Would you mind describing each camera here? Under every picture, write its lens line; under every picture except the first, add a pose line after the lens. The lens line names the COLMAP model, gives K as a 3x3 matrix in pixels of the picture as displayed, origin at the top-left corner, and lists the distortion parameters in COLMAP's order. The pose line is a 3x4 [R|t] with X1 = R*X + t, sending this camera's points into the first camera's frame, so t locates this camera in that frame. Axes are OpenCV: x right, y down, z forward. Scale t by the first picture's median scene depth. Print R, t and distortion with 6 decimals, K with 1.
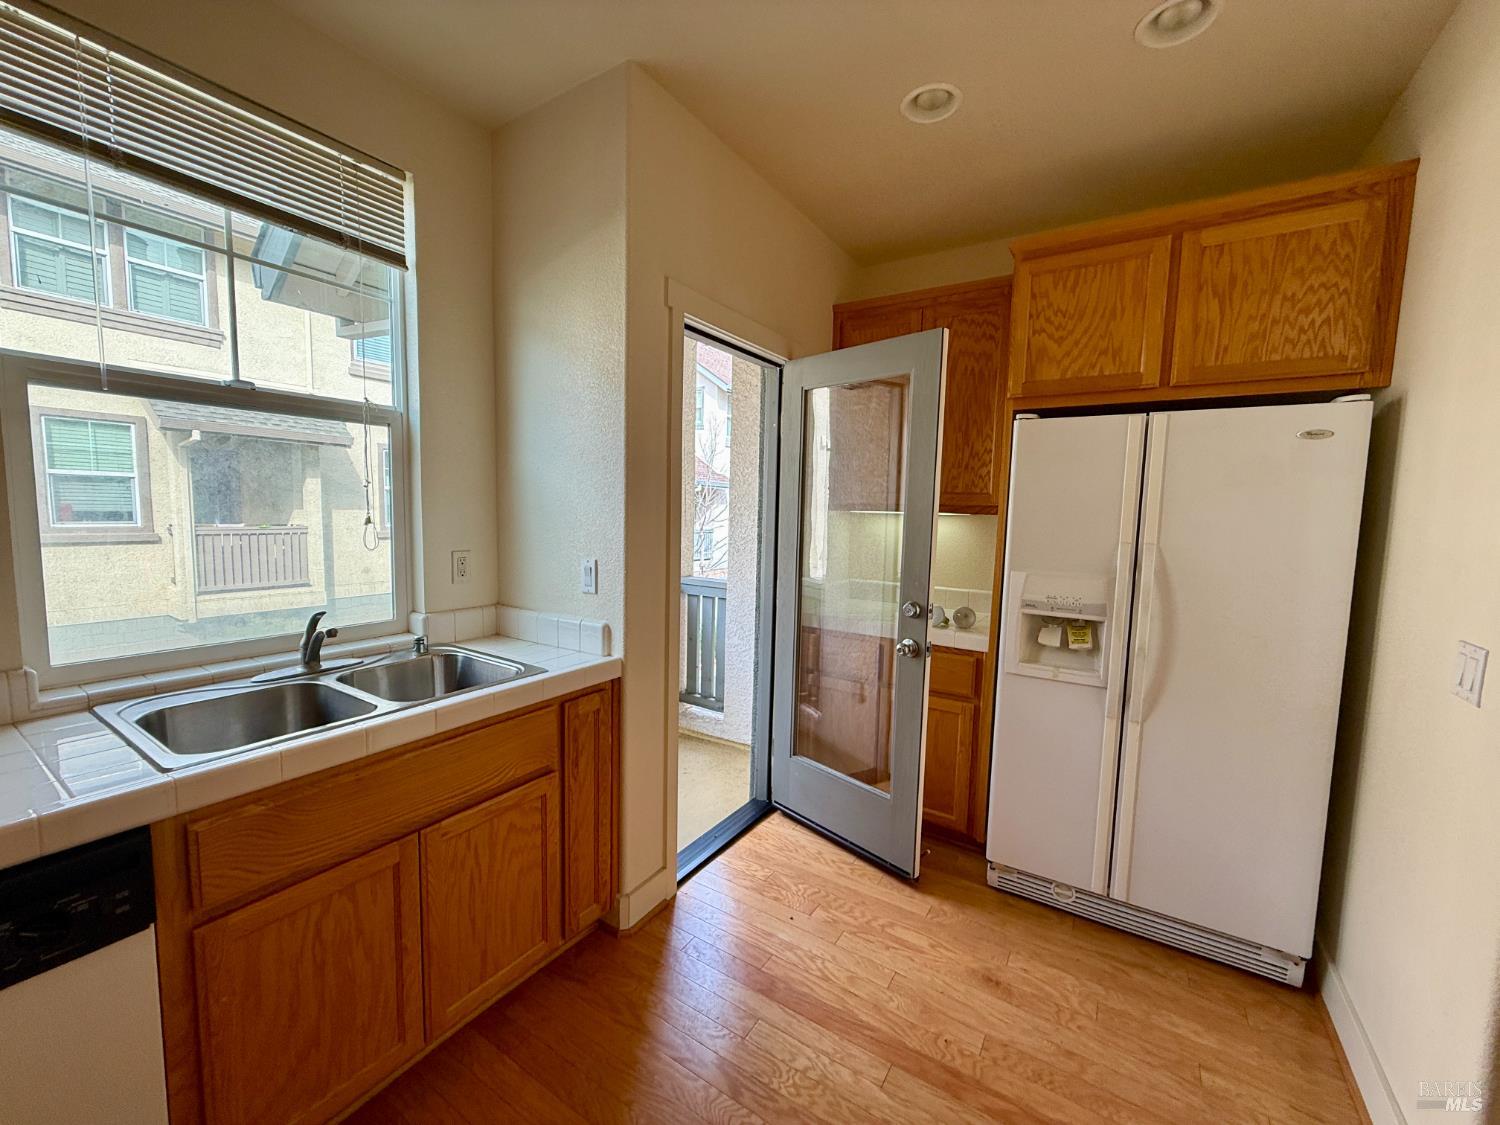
lens RADIAL K [[598.1, 0, 746.2], [0, 598.1, 563.3], [0, 0, 1]] dist [-0.000979, 0.000057]
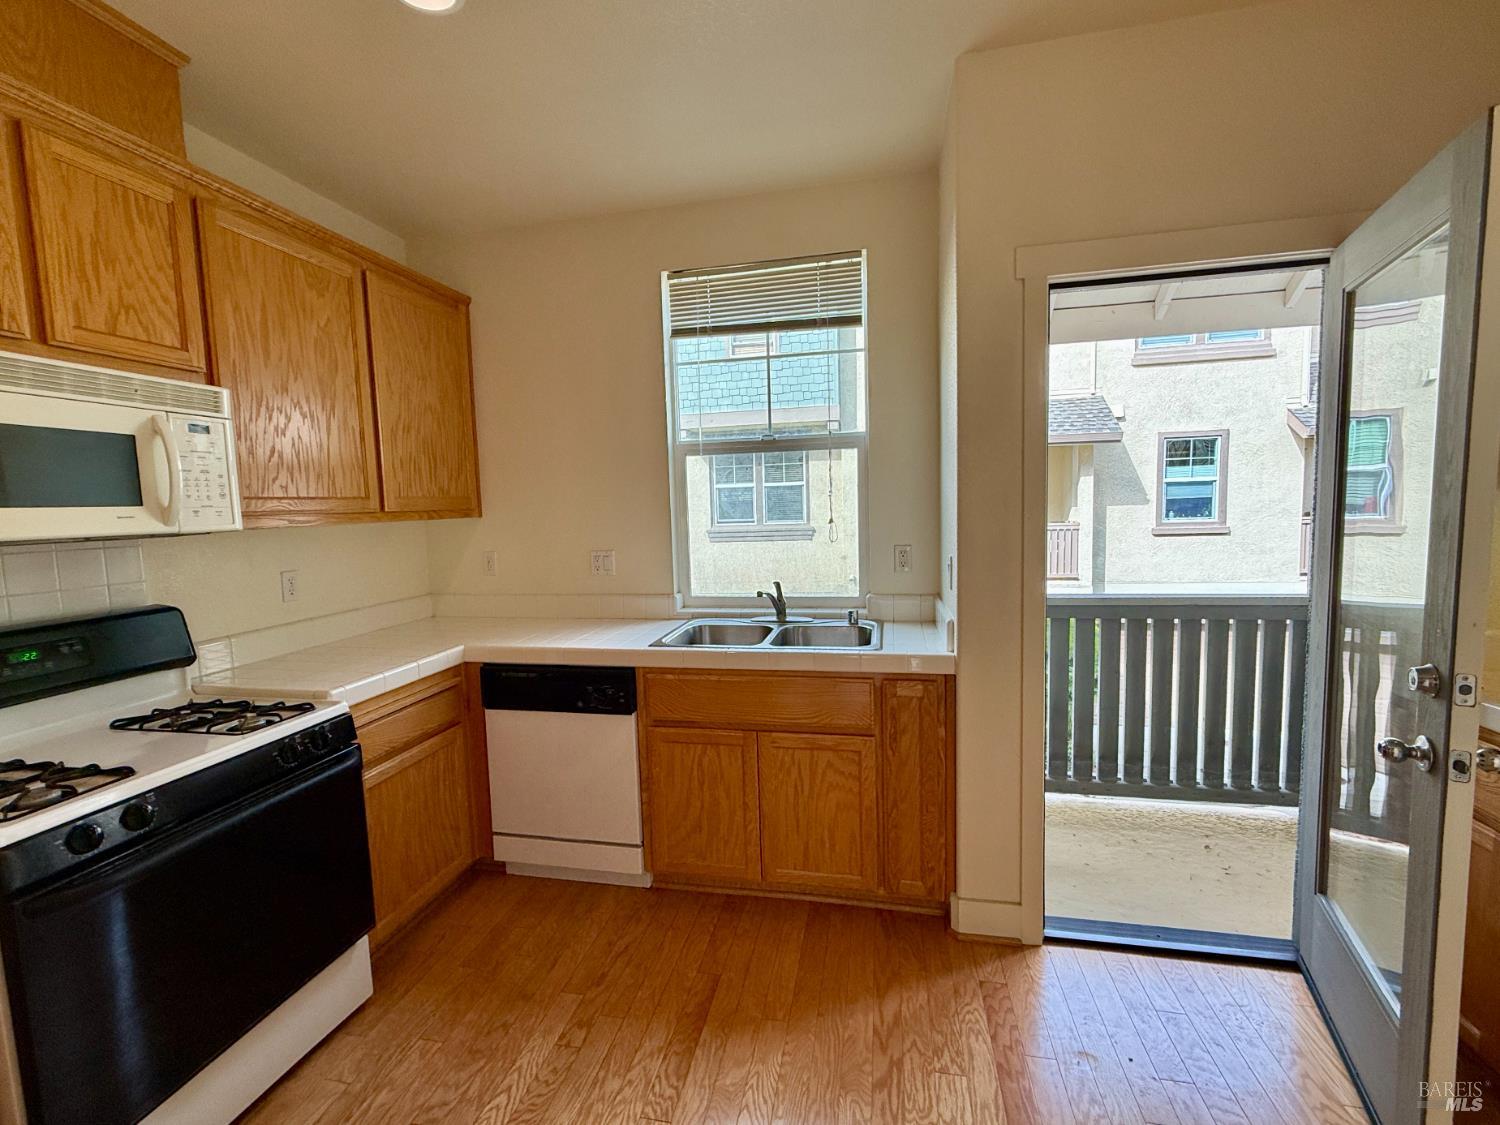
lens RADIAL K [[650.4, 0, 739.6], [0, 650.4, 561.4], [0, 0, 1]] dist [-0.000693, -0.000465]
pose [[0.351775, 0.047113, -0.934898, 0.337142], [-0.048867, 0.998295, 0.031920, -0.007619], [0.934808, 0.034457, 0.353477, 0.138260]]
